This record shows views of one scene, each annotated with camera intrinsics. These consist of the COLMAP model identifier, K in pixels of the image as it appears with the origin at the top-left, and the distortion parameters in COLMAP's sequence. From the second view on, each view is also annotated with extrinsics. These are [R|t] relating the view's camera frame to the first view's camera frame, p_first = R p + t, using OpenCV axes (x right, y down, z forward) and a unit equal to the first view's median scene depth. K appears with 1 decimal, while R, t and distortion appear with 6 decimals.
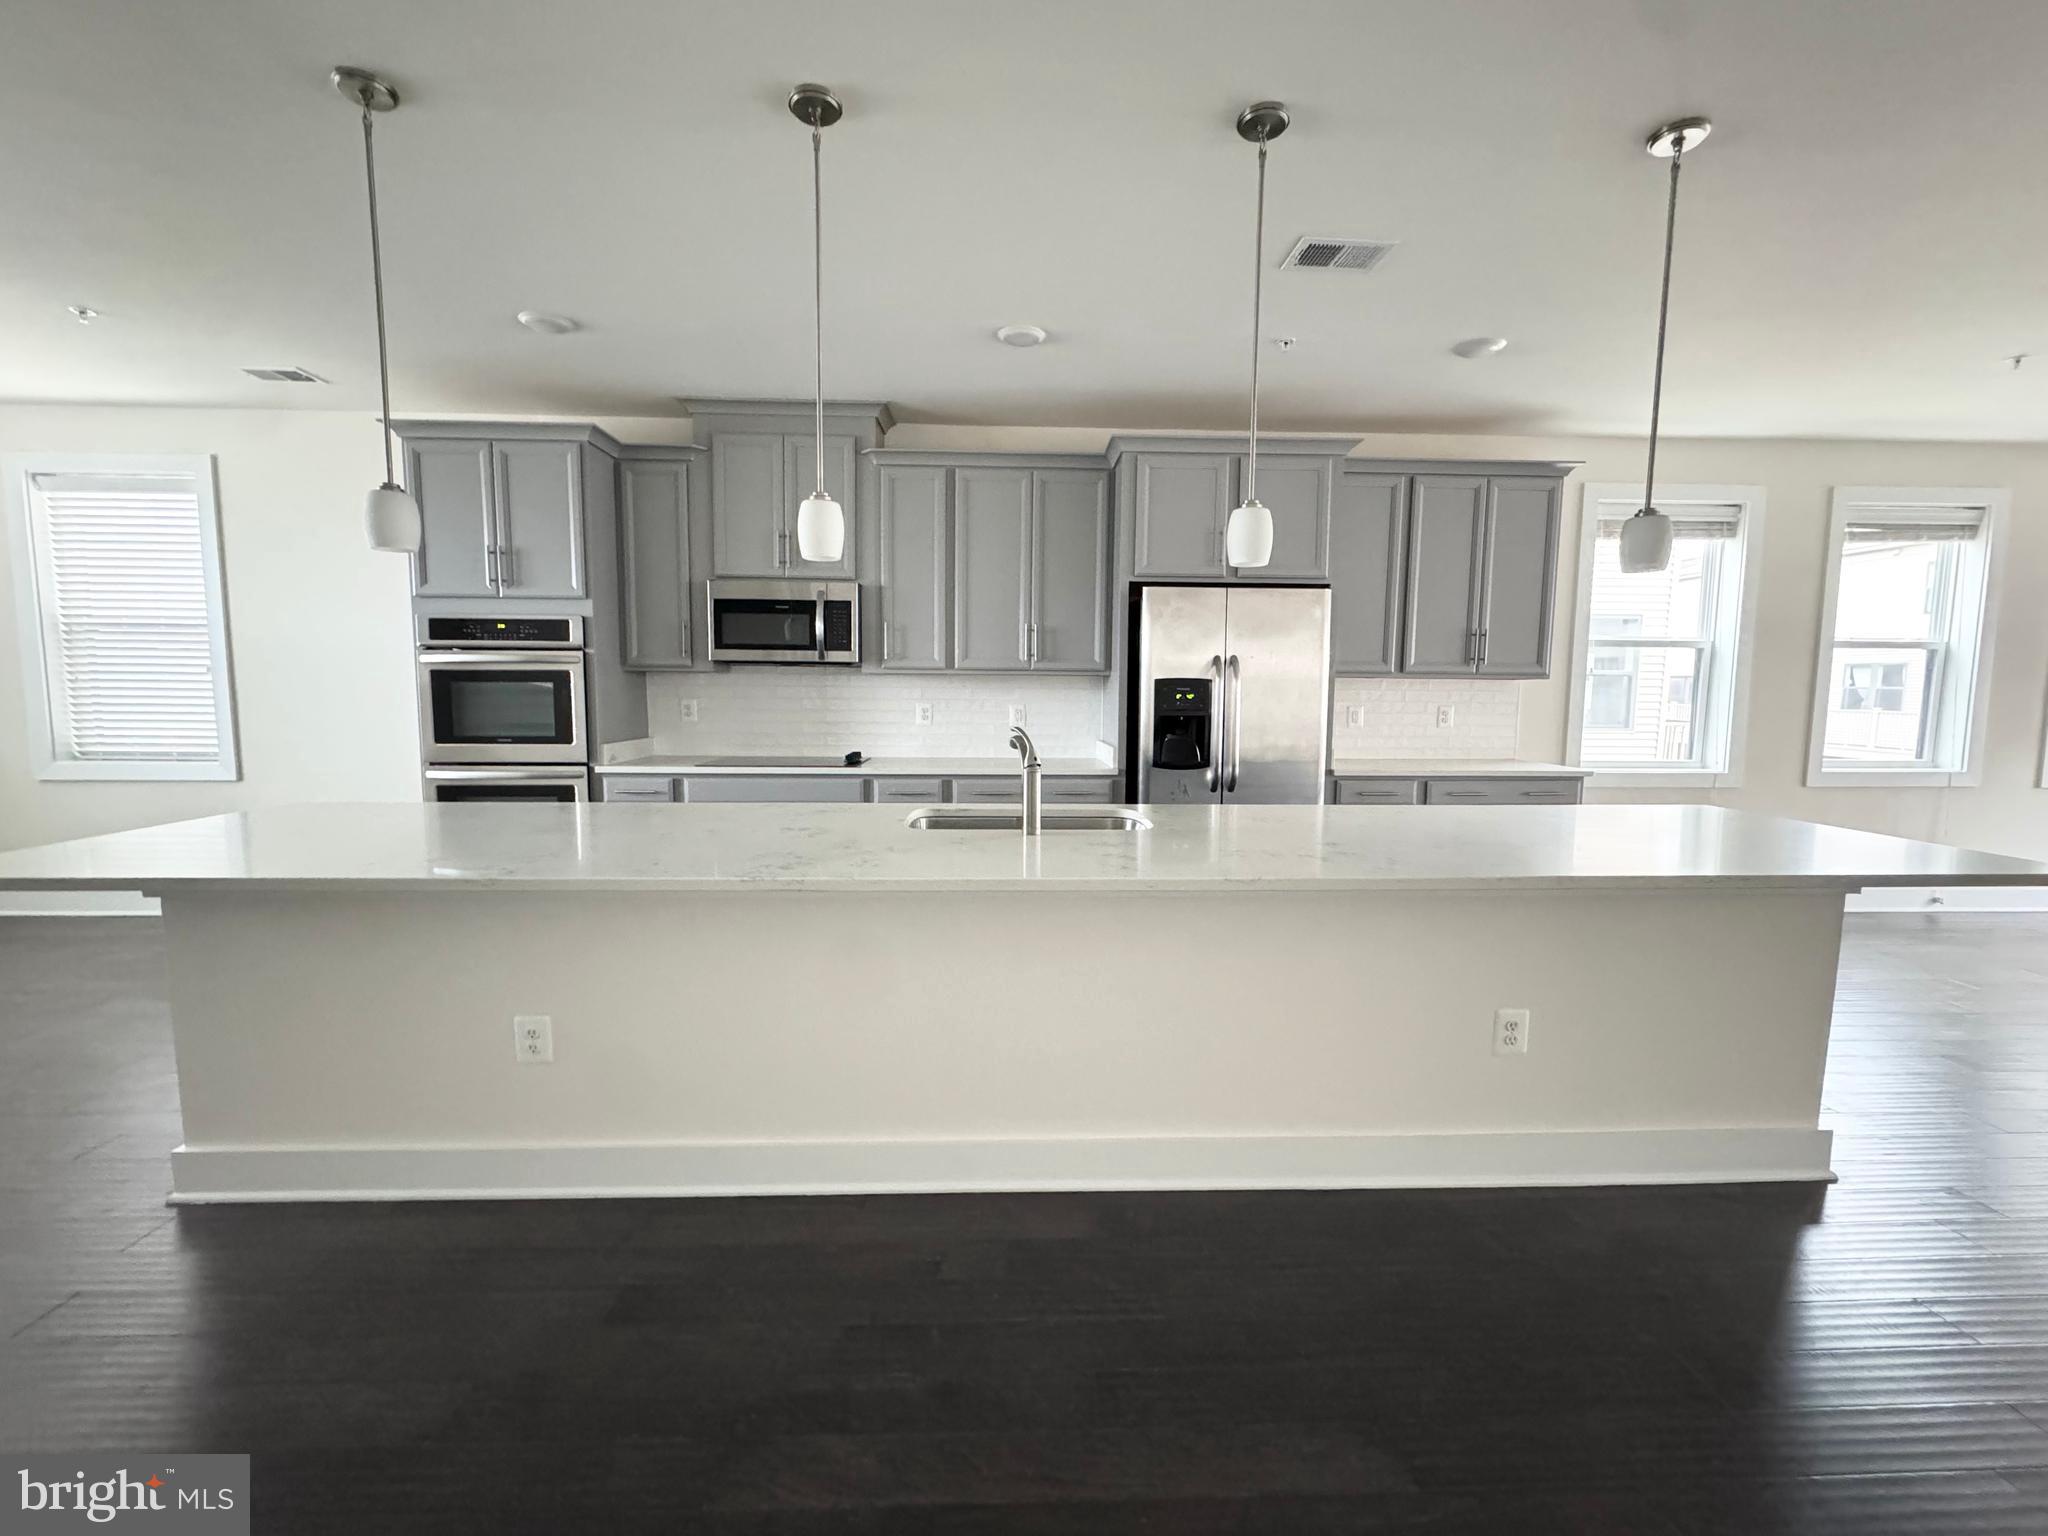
lens RADIAL K [[802.0, 0, 1027.2], [0, 802.0, 755.5], [0, 0, 1]] dist [-0.009673, 0.000090]
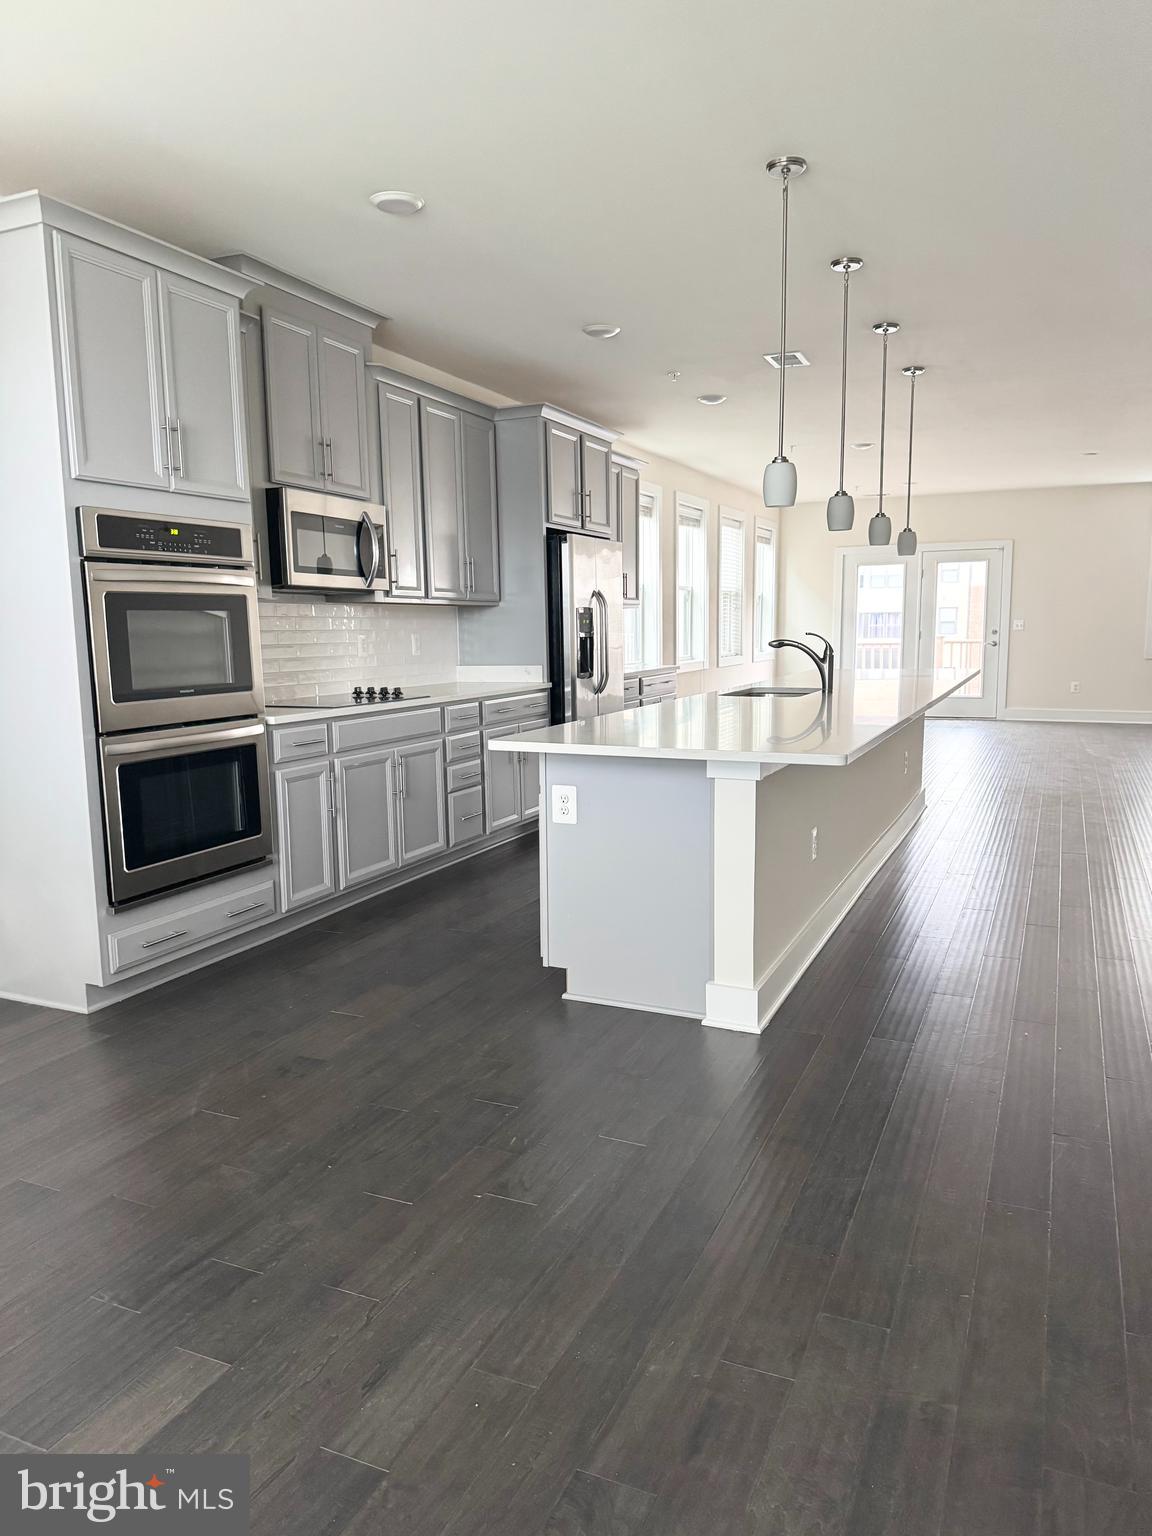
lens RADIAL K [[1072.4, 0, 576.0], [0, 1072.4, 768.0], [0, 0, 1]] dist [0.009391, 0.000355]
pose [[0.451605, -0.129177, 0.882817, -1.385728], [0.089407, 0.991035, 0.099275, -0.014512], [-0.887727, 0.034097, 0.459105, 0.239289]]
